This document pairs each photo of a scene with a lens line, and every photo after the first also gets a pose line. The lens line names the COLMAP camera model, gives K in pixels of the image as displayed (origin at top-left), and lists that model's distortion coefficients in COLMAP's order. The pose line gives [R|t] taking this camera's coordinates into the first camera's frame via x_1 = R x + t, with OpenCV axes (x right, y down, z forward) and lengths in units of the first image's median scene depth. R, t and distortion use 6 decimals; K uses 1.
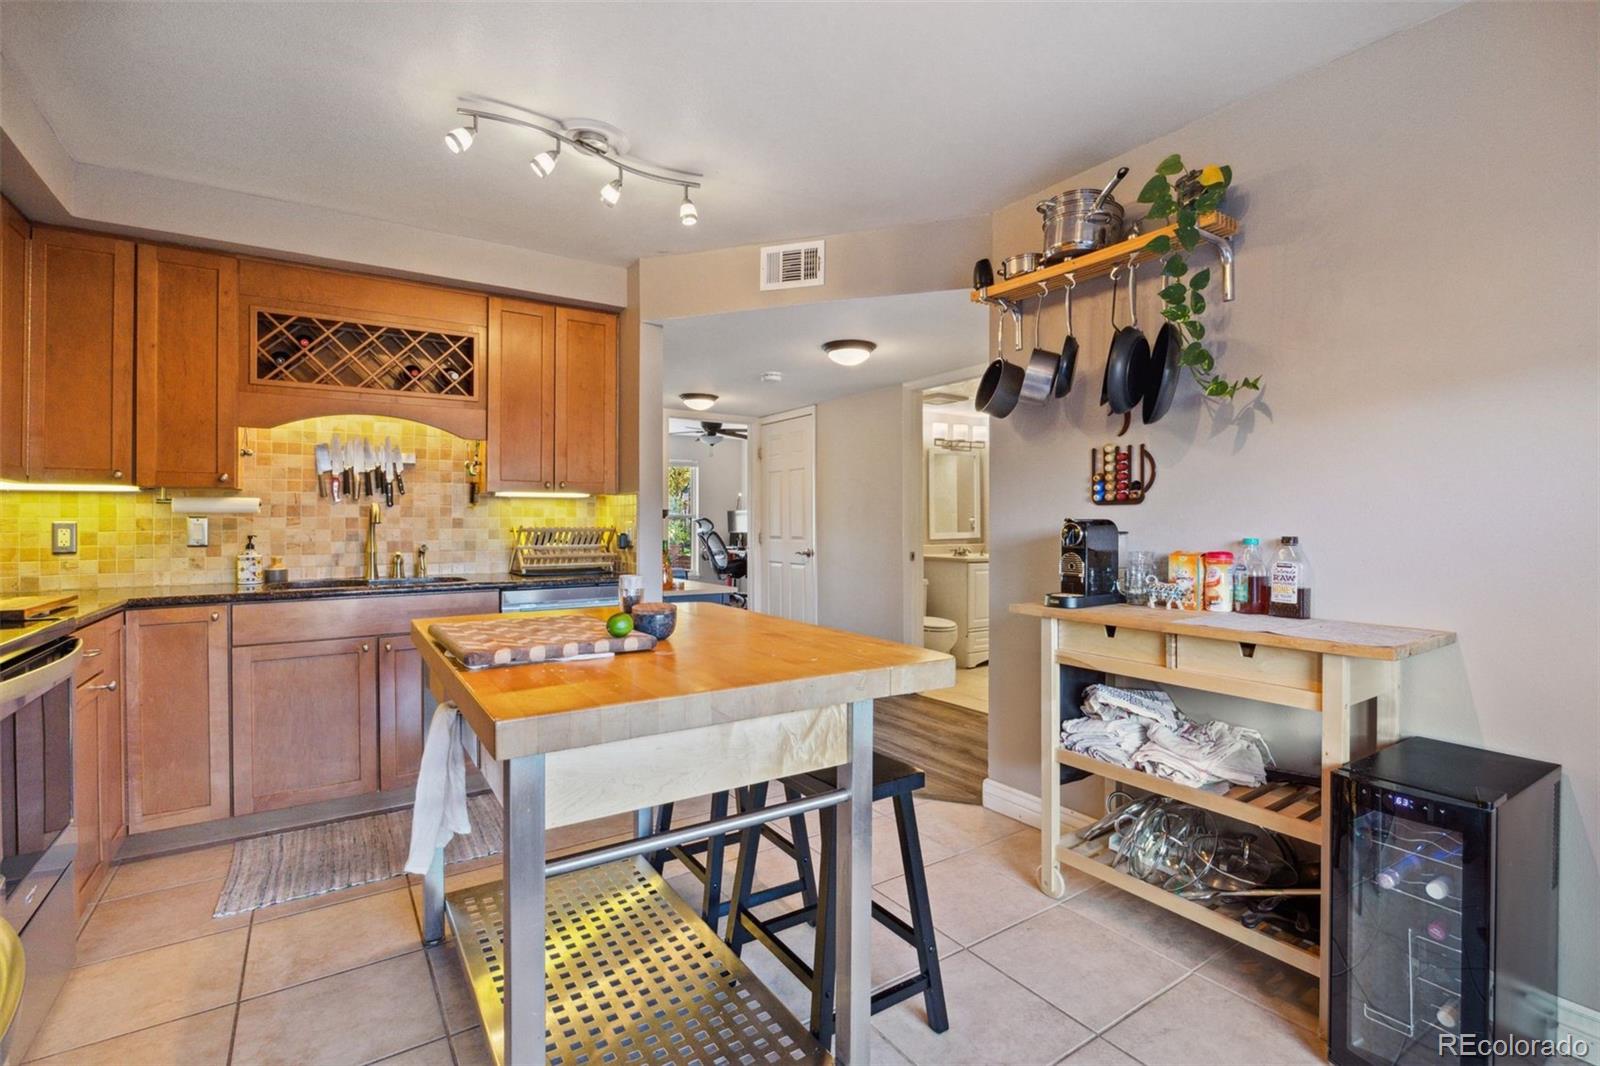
lens RADIAL K [[735.0, 0, 800.6], [0, 735.0, 520.0], [0, 0, 1]] dist [-0.011833, 0.000387]
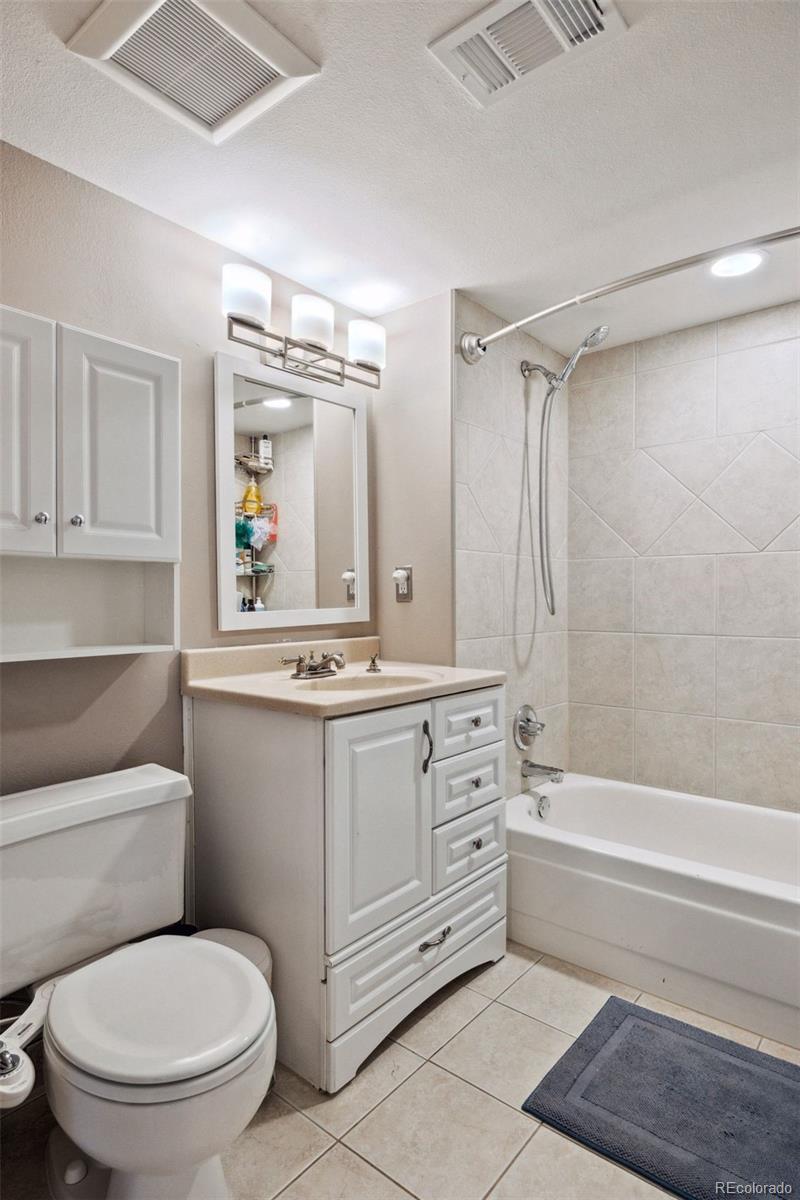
lens RADIAL K [[648.0, 0, 404.0], [0, 648.0, 599.7], [0, 0, 1]] dist [0.000405, 0.000010]
pose [[0.957051, -0.006304, 0.289853, 0.269672], [0.005813, 0.999980, 0.002554, 0.019589], [-0.289863, -0.000759, 0.957068, 1.104340]]
